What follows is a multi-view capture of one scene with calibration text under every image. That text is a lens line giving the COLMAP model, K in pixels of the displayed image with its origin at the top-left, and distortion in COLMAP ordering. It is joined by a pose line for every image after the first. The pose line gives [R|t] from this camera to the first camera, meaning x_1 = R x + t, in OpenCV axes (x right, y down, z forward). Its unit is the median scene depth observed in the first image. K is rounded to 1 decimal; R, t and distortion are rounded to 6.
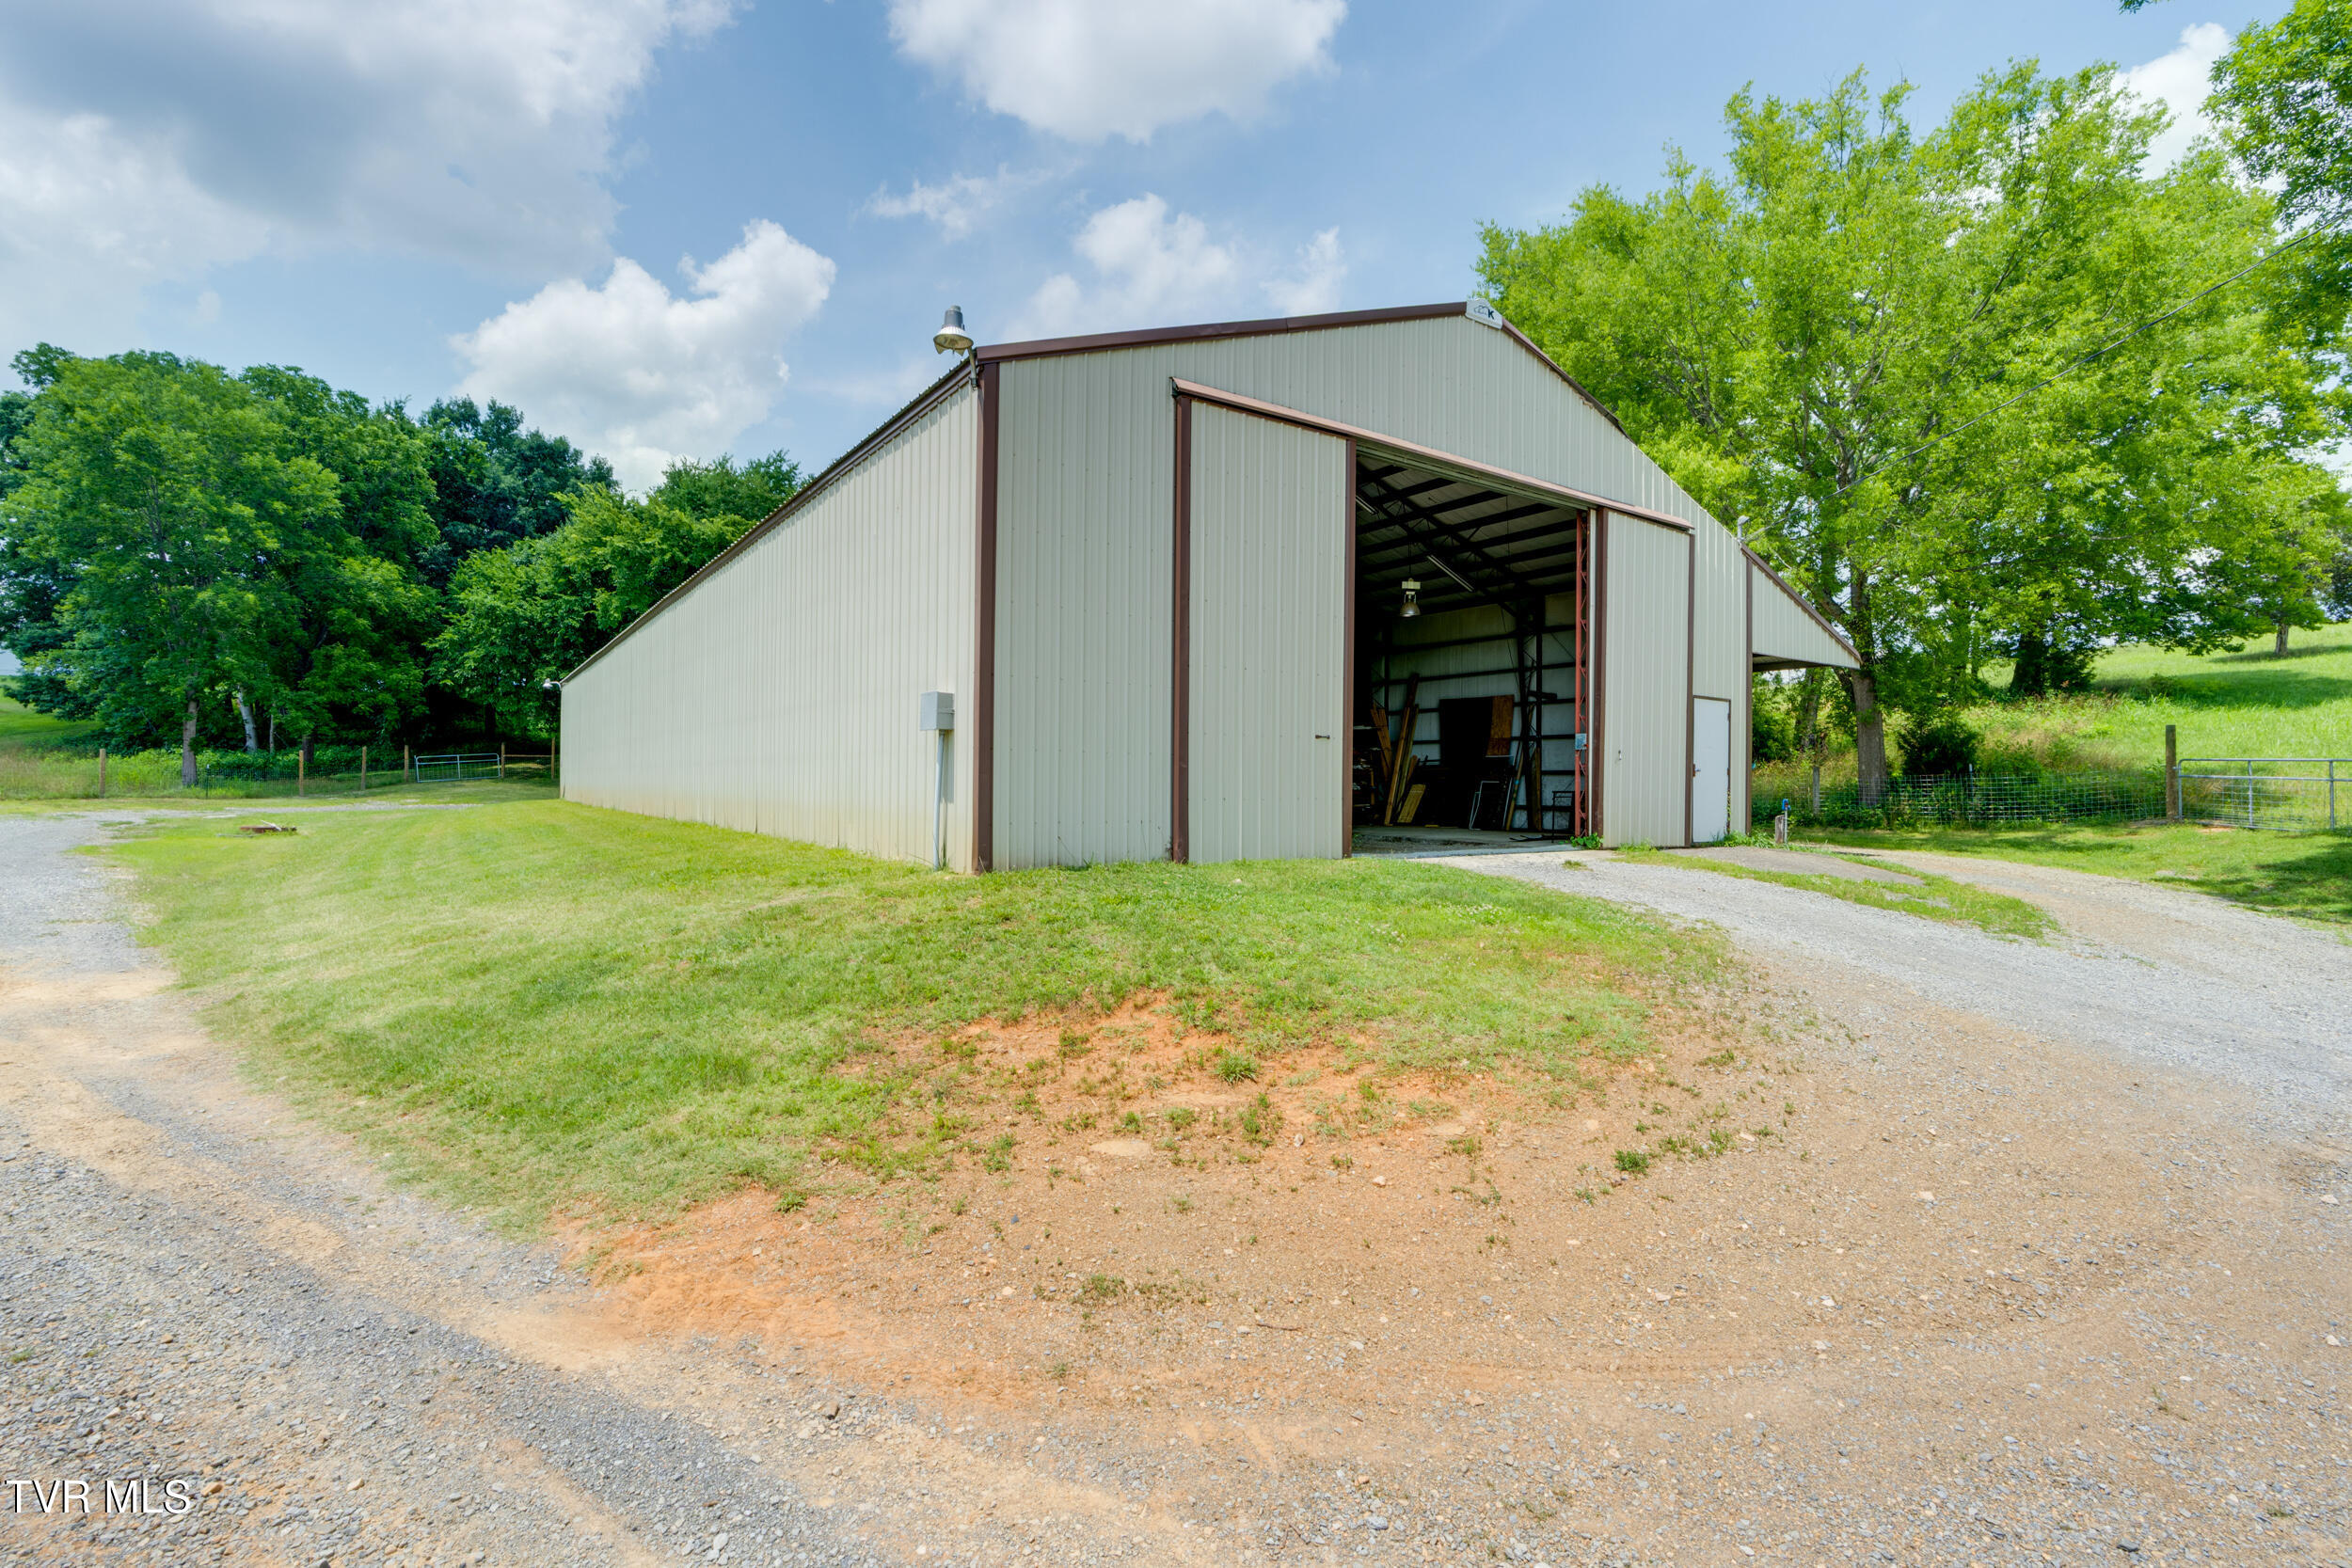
lens RADIAL K [[1061.7, 0, 1176.0], [0, 1061.7, 784.0], [0, 0, 1]] dist [0.002341, 0.000979]
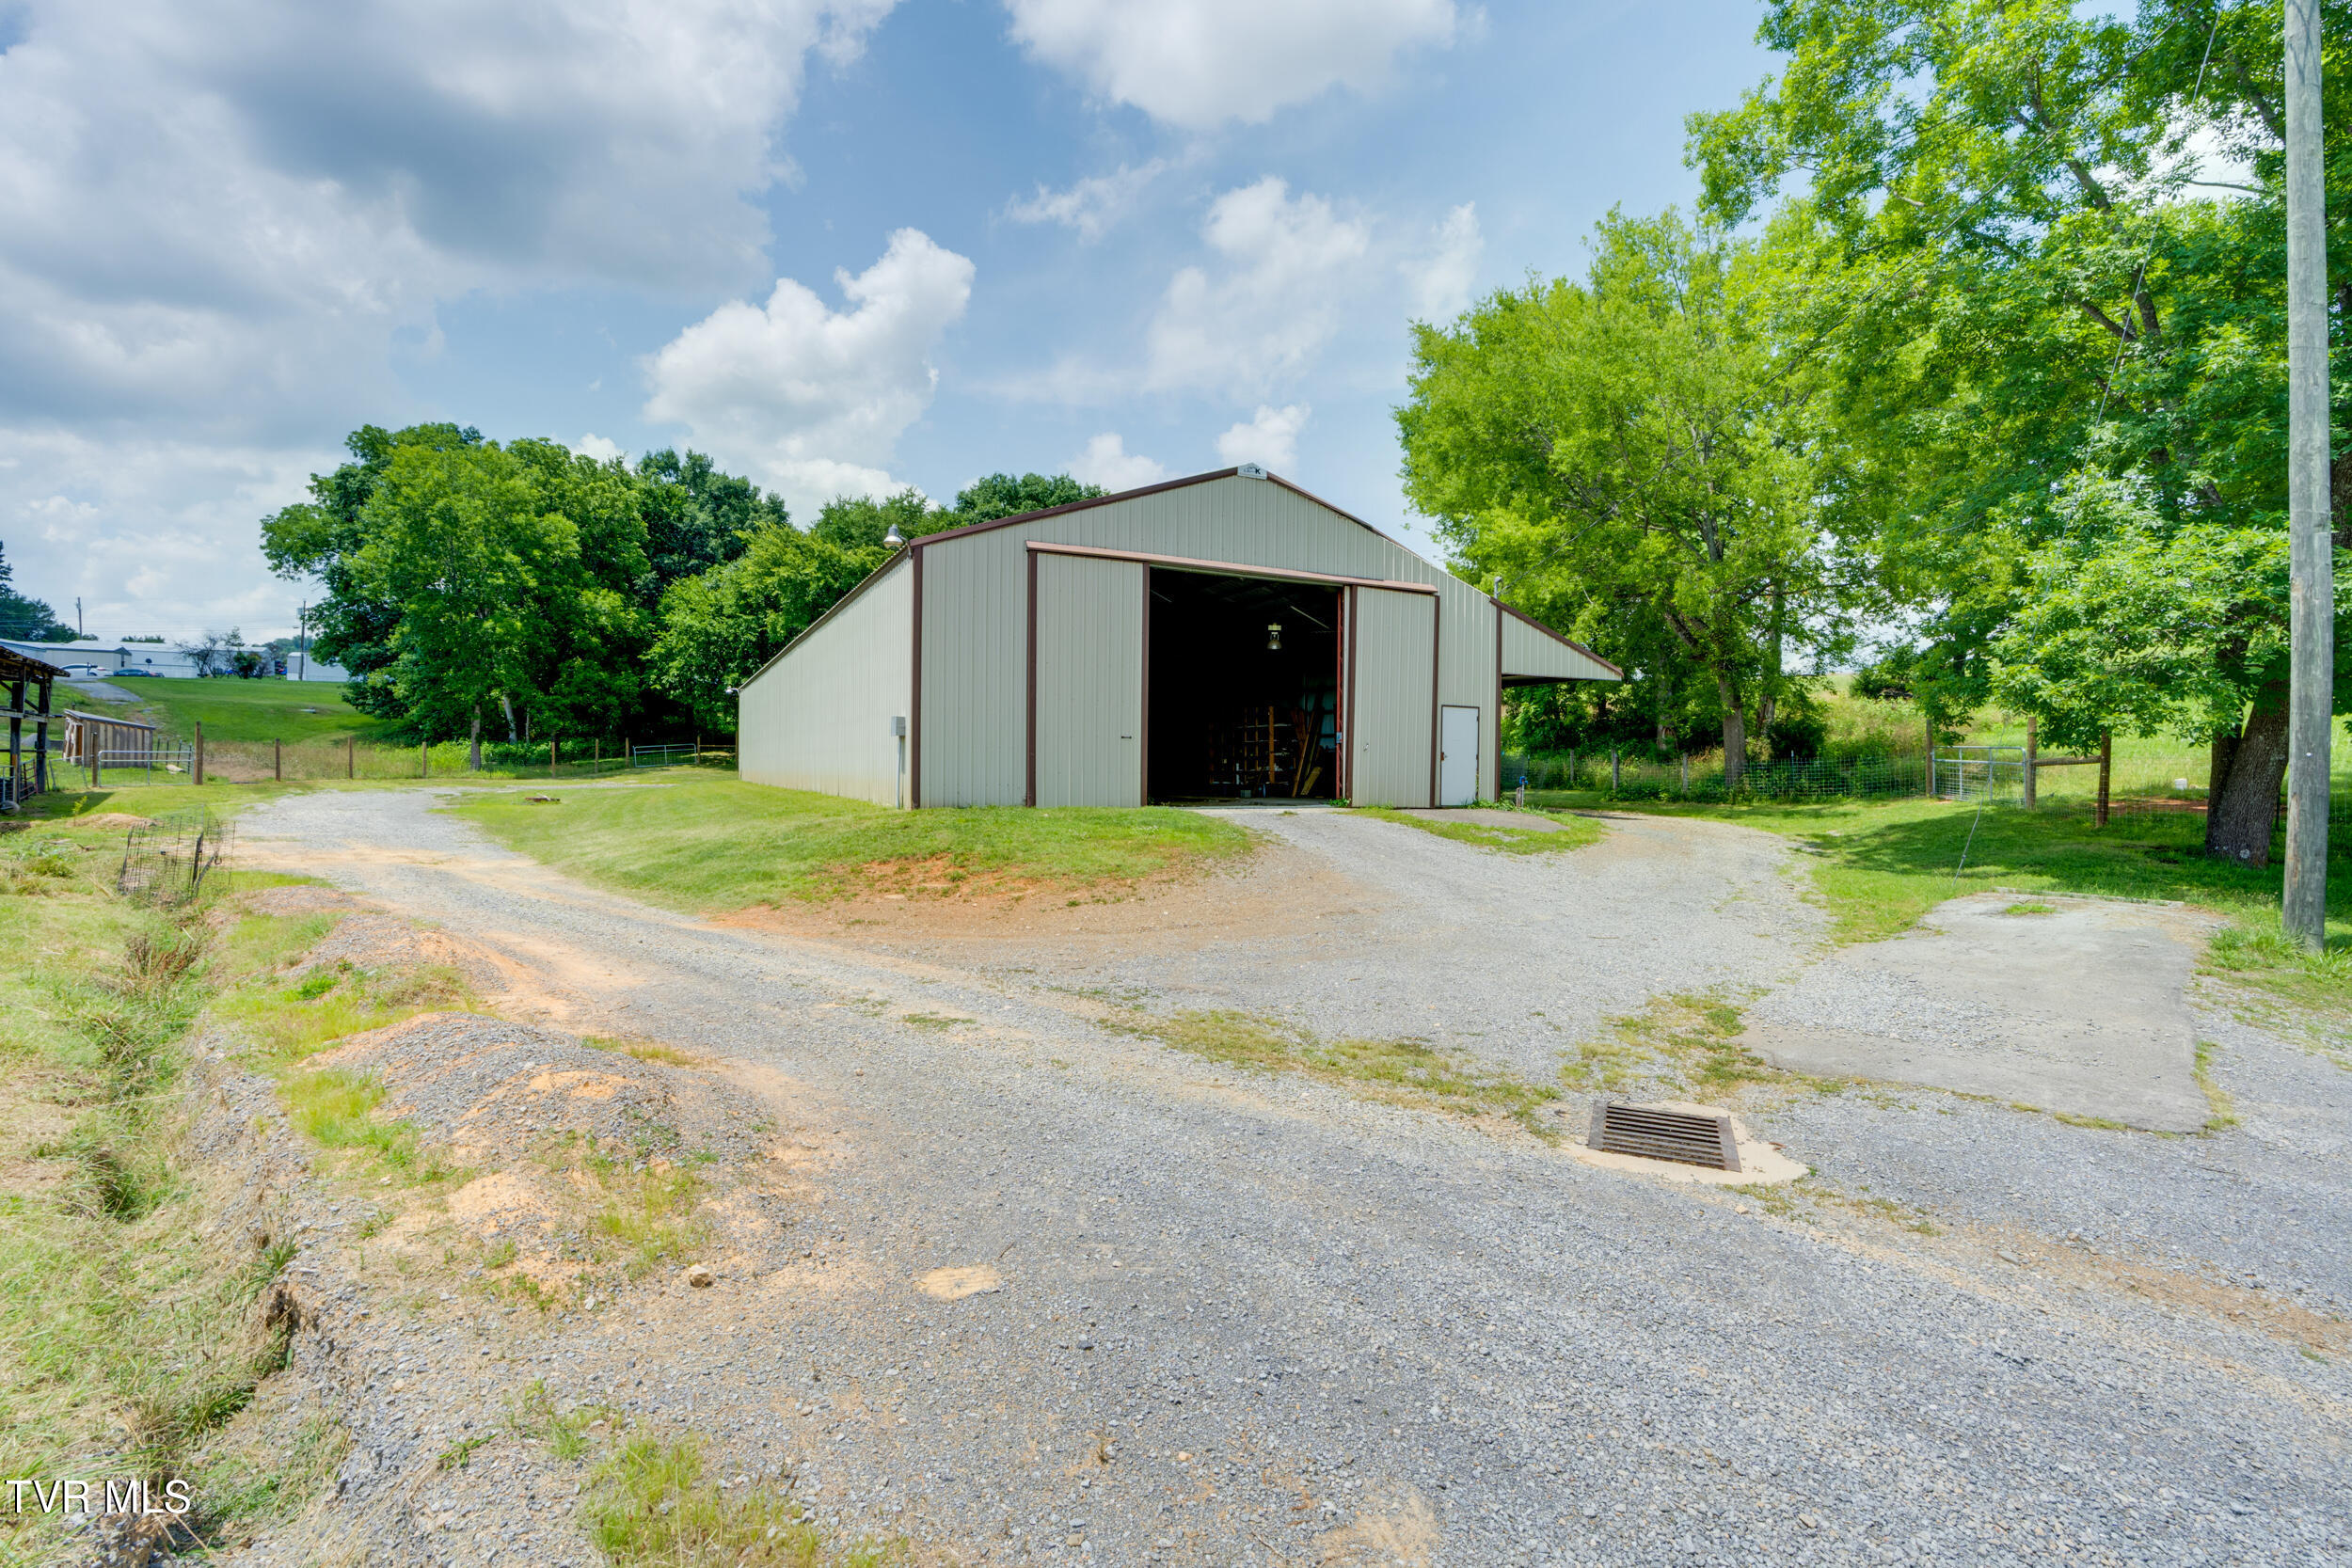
lens RADIAL K [[1061.7, 0, 1176.0], [0, 1061.7, 784.0], [0, 0, 1]] dist [0.002341, 0.000979]
pose [[0.989450, 0.002403, -0.144857, 0.101798], [-0.000603, 0.999922, 0.012468, 0.002300], [0.144876, -0.012249, 0.989374, -0.152066]]
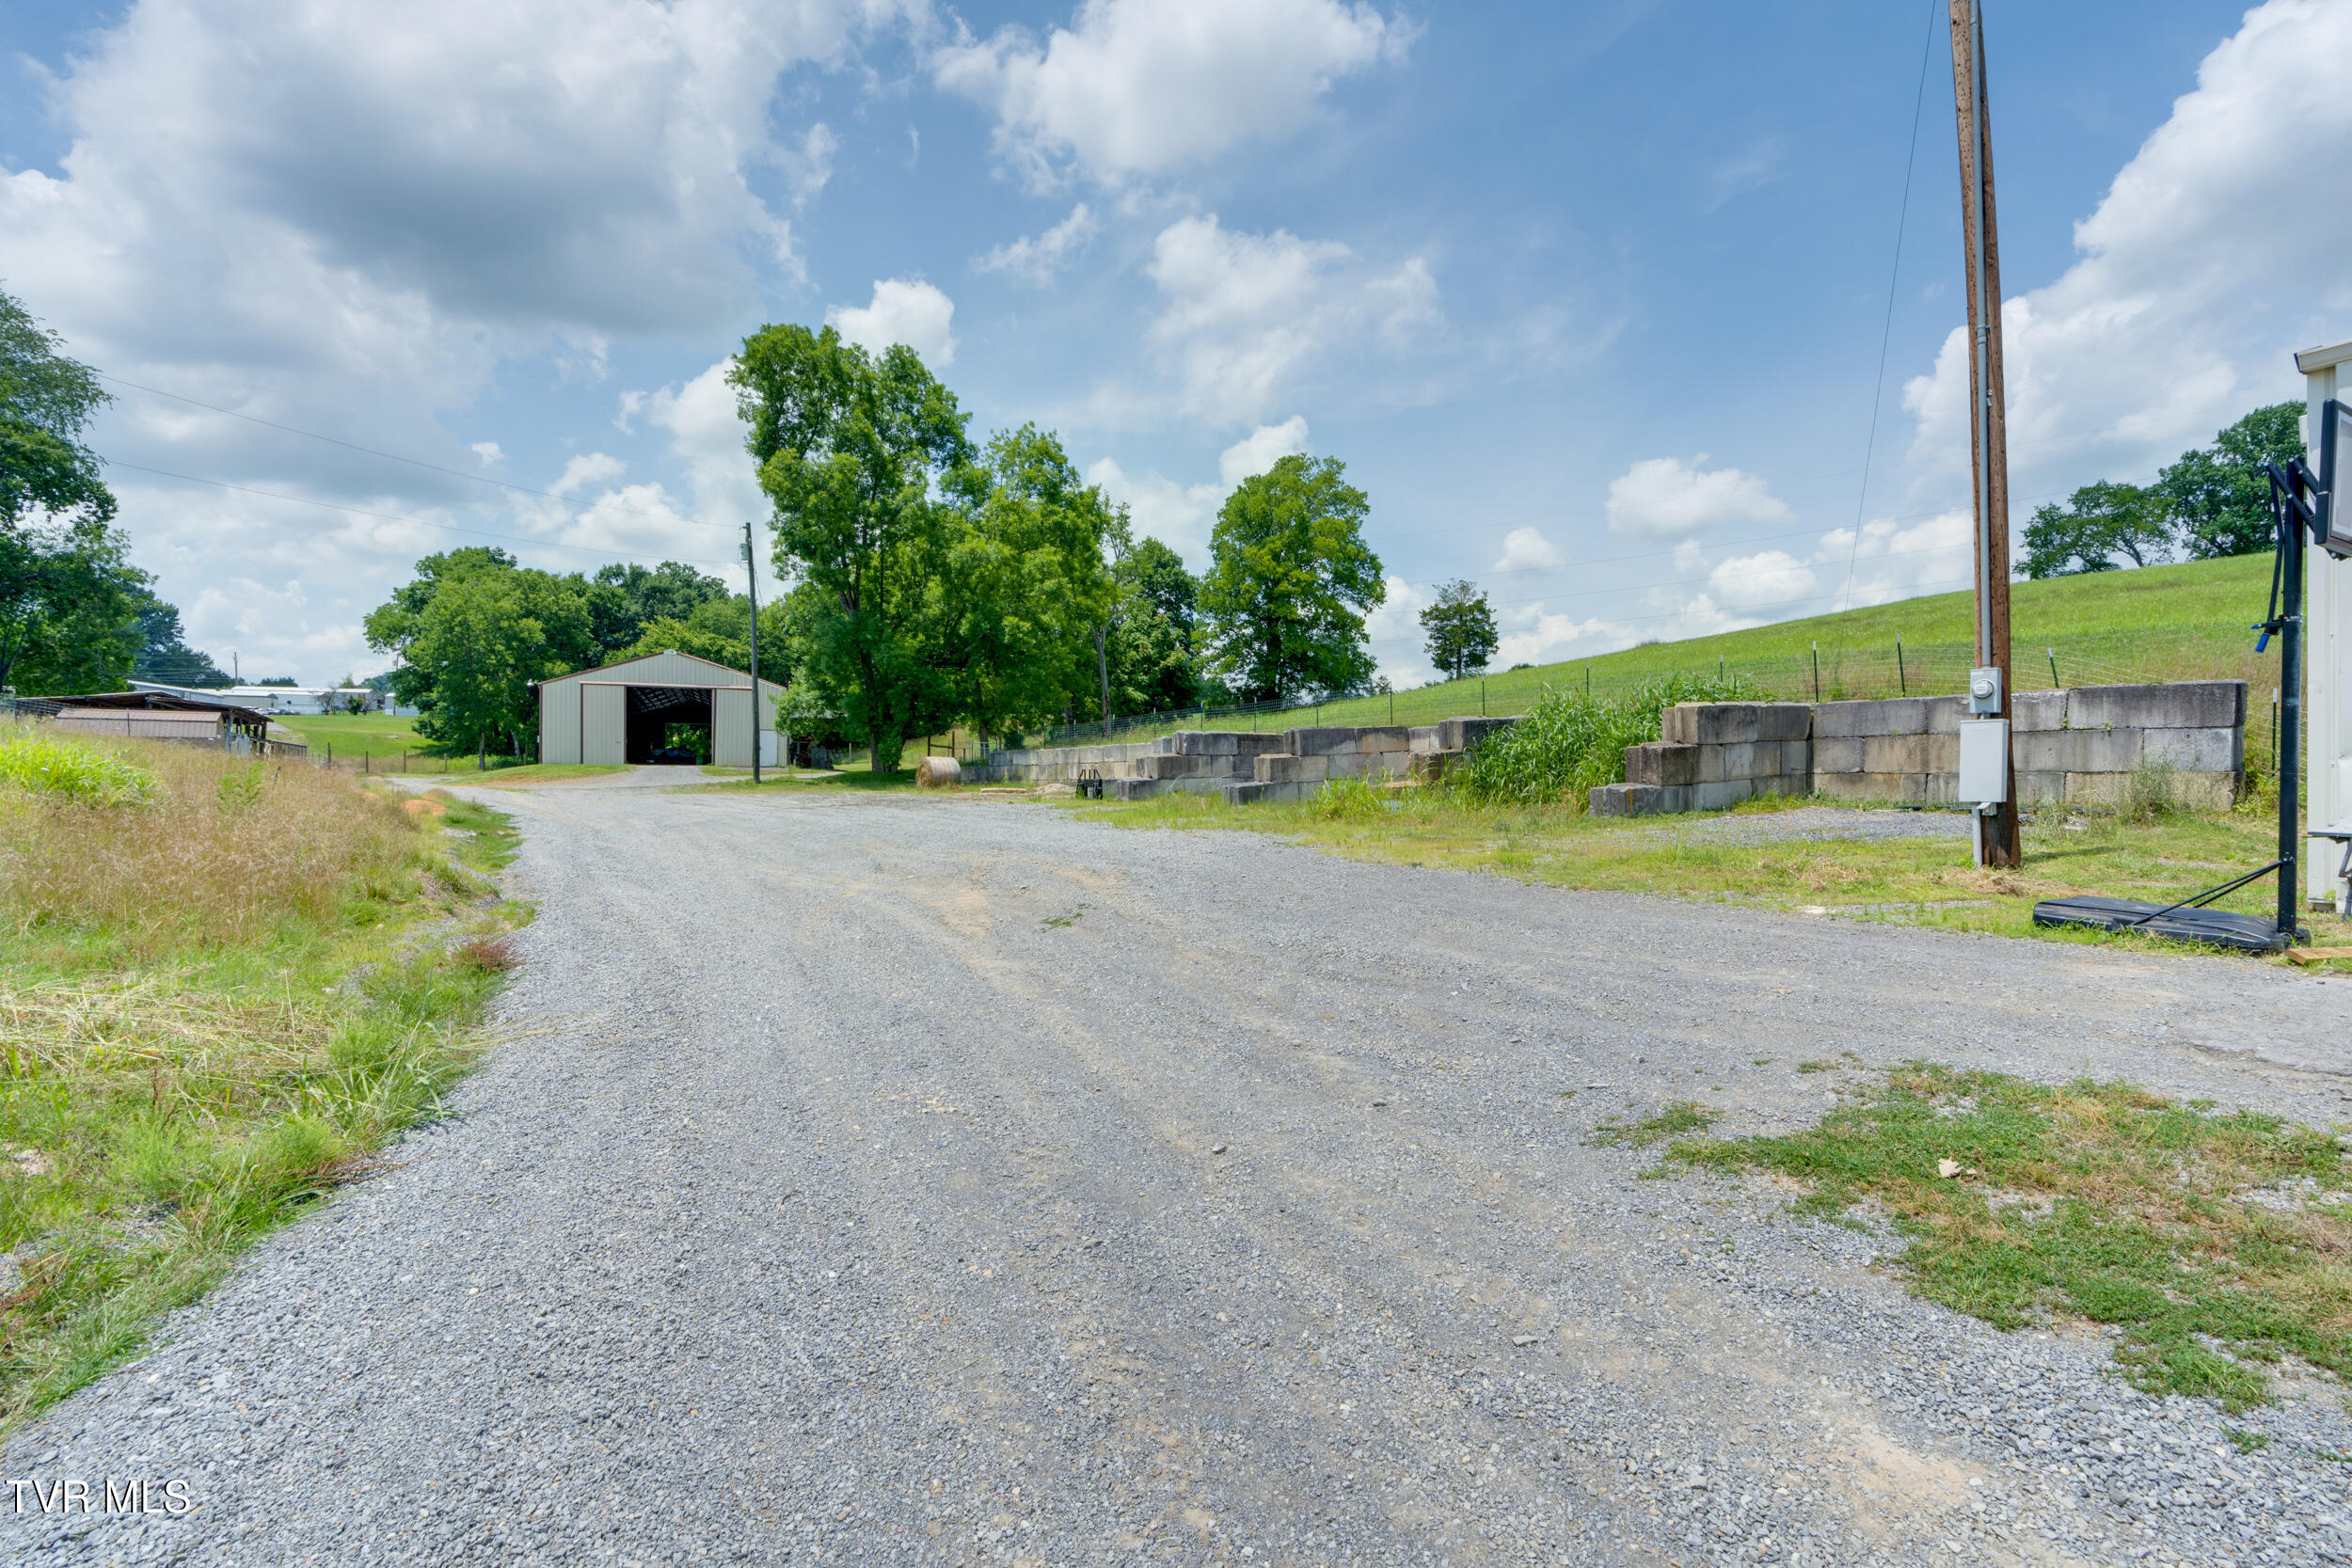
lens RADIAL K [[1061.7, 0, 1176.0], [0, 1061.7, 784.0], [0, 0, 1]] dist [0.002341, 0.000979]
pose [[0.978355, -0.008166, -0.206774, 0.872592], [0.007640, 0.999965, -0.003342, 0.044807], [0.206794, 0.001690, 0.978383, -0.800138]]
